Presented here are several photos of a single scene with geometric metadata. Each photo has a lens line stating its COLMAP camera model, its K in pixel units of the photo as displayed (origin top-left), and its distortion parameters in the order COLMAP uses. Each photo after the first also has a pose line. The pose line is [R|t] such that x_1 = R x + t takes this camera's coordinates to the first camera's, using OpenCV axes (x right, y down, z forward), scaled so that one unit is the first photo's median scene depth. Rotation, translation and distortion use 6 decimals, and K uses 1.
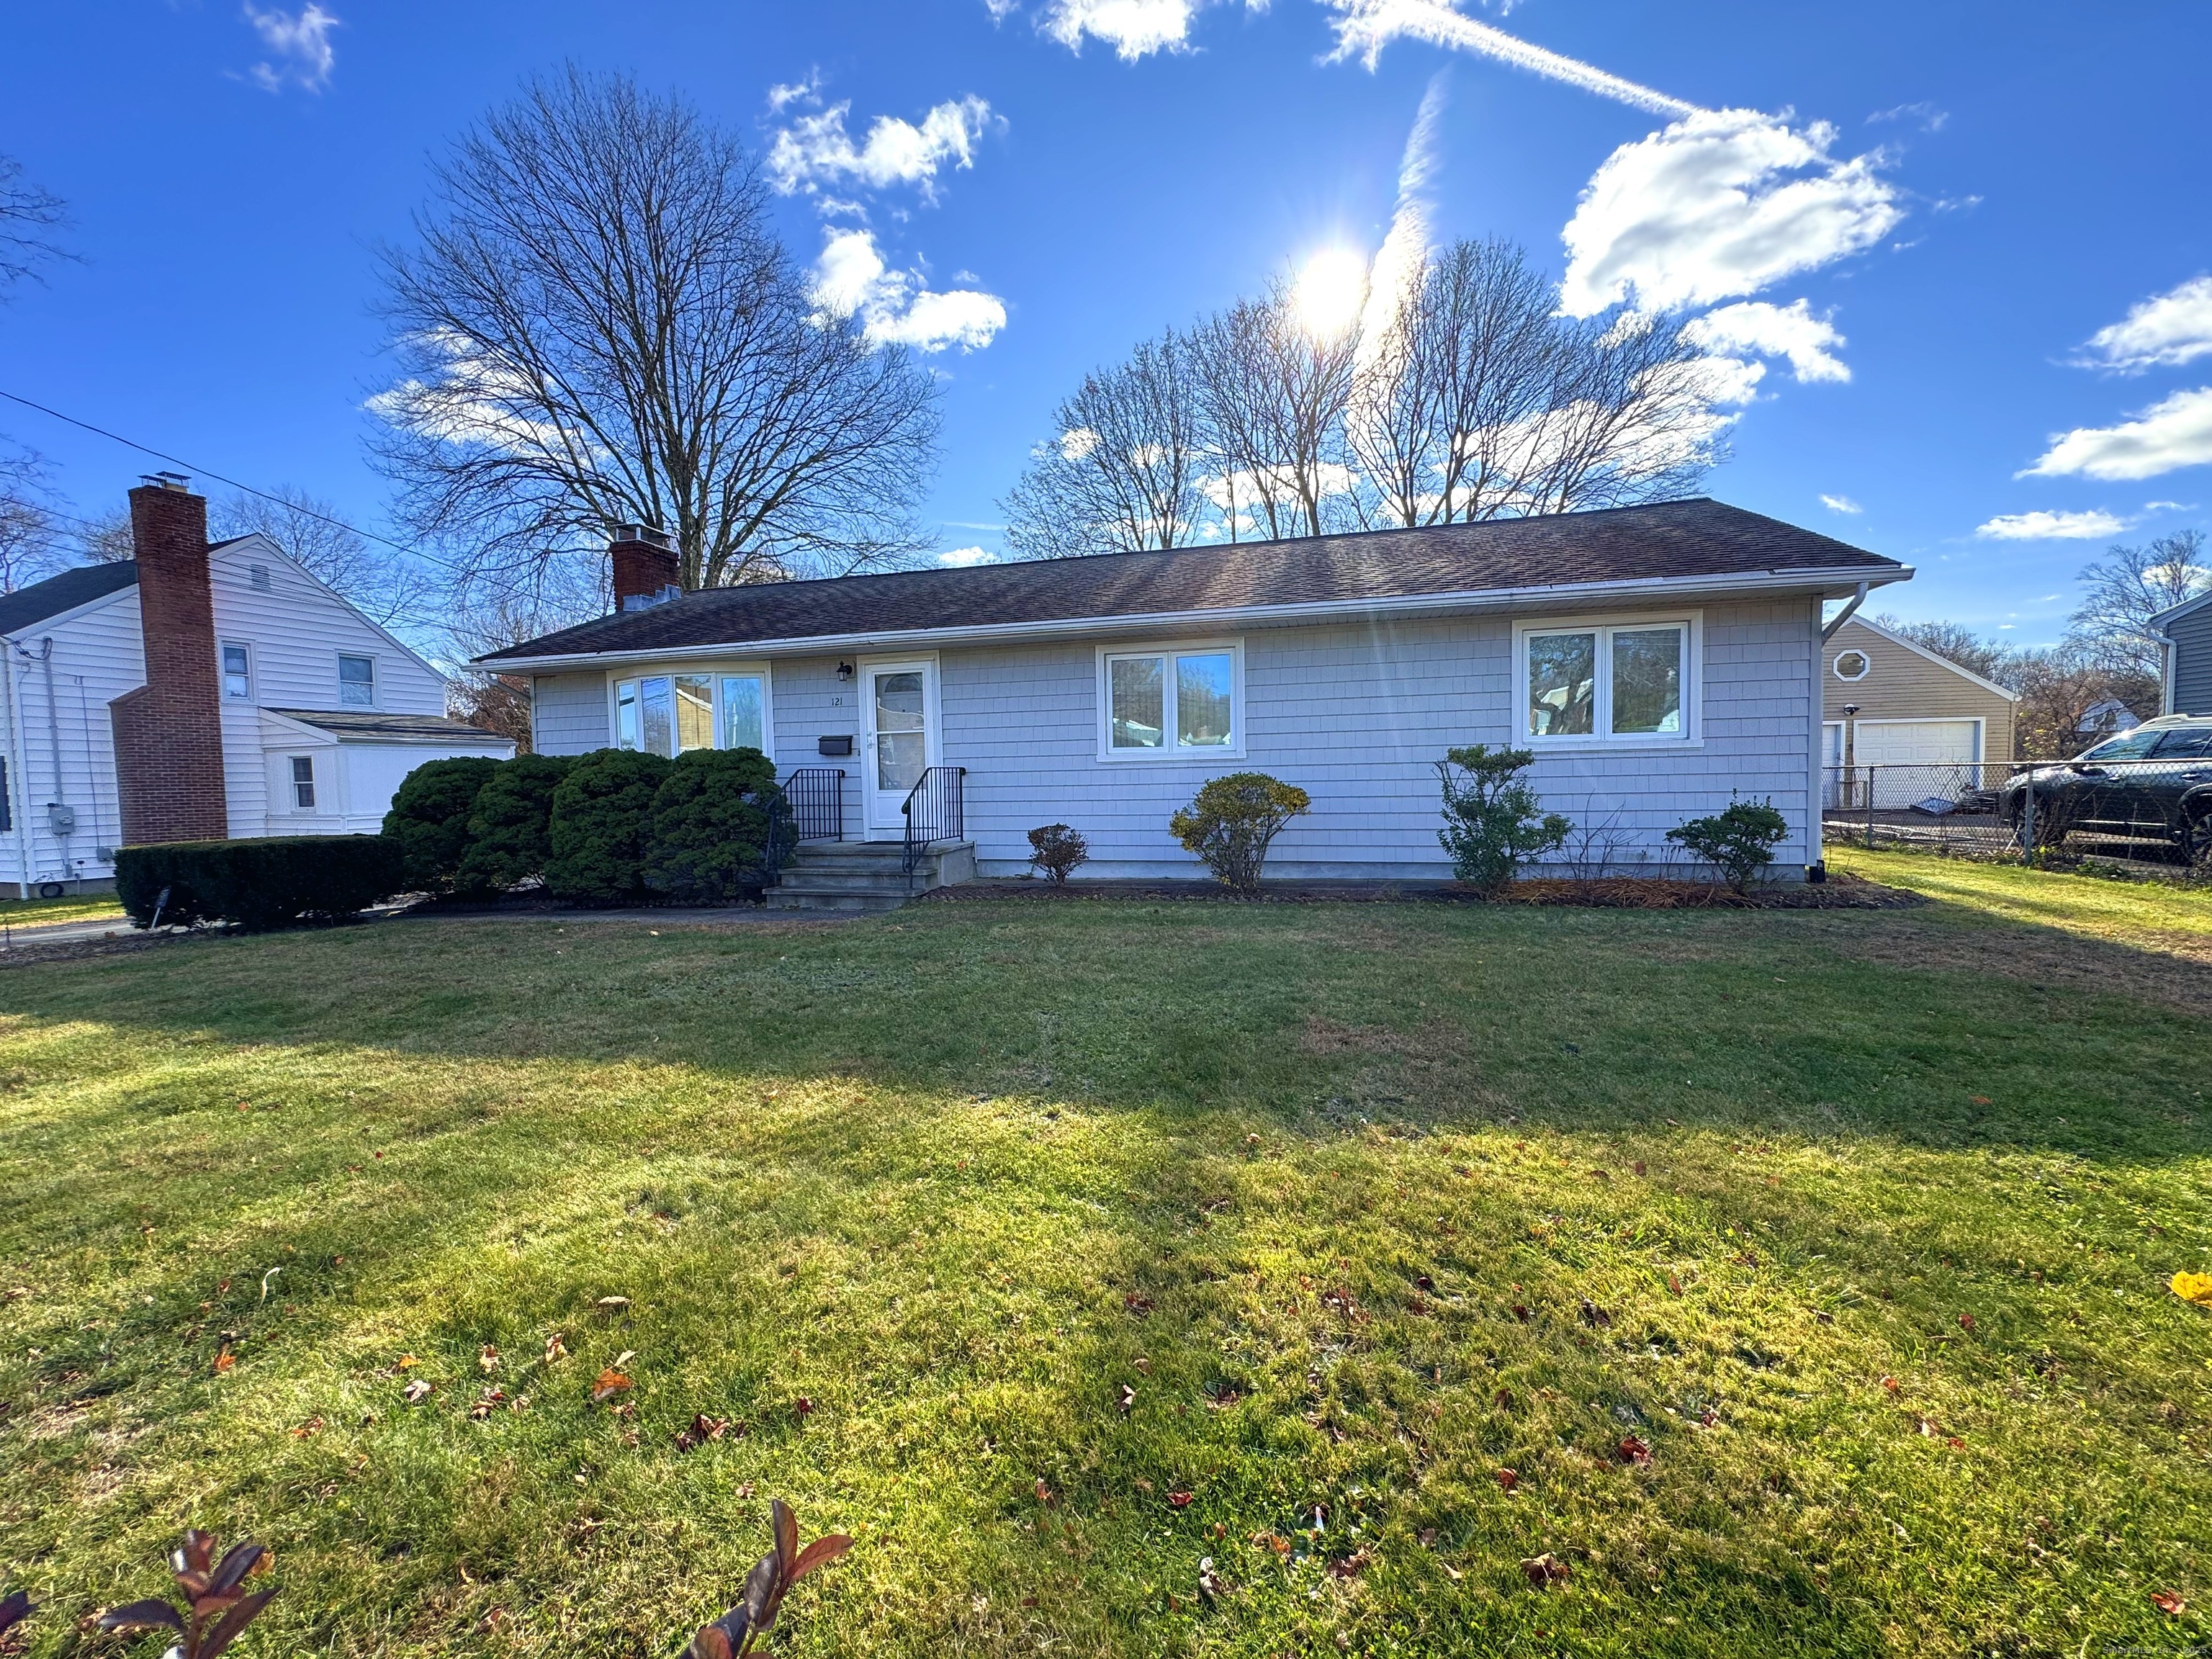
lens RADIAL K [[875.9, 0, 1106.0], [0, 875.9, 829.5], [0, 0, 1]] dist [0.001130, 0.000256]
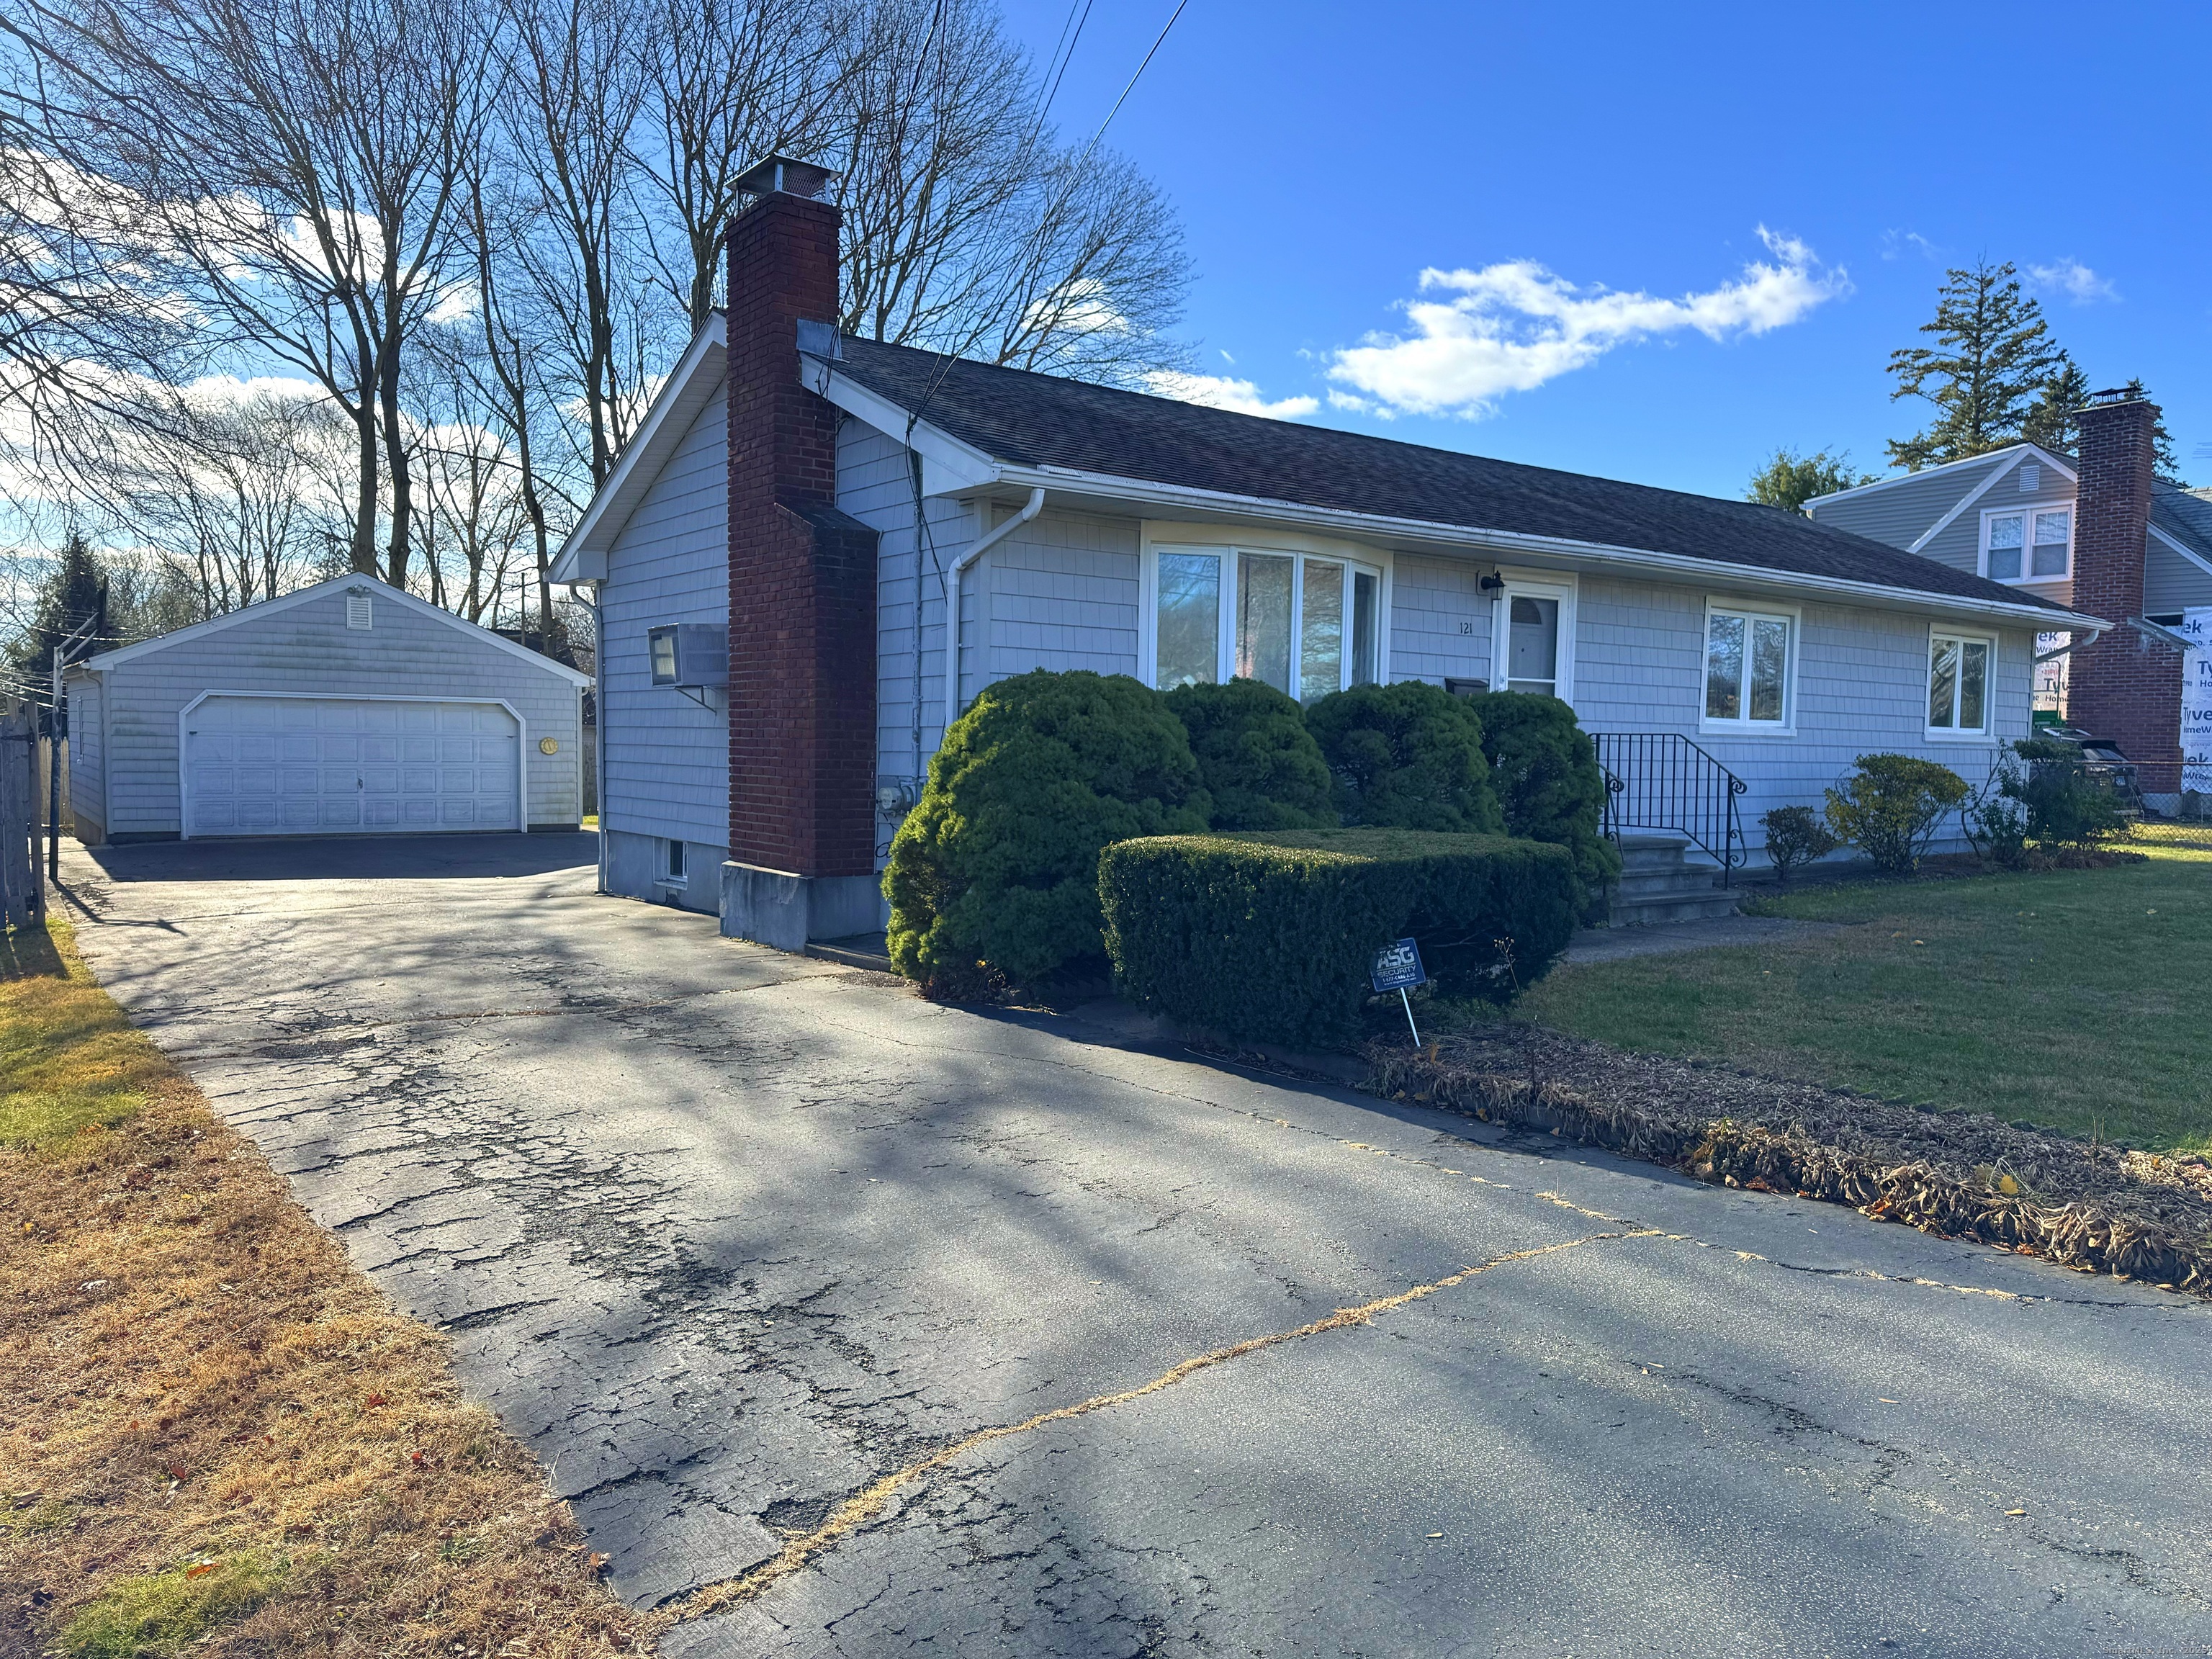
lens RADIAL K [[1566.3, 0, 1106.0], [0, 1566.3, 829.5], [0, 0, 1]] dist [0.078065, -0.112170]
pose [[0.639849, -0.020735, 0.768221, -1.457952], [0.014991, 0.999783, 0.014499, -0.010325], [-0.768355, 0.002239, 0.640020, 0.433784]]
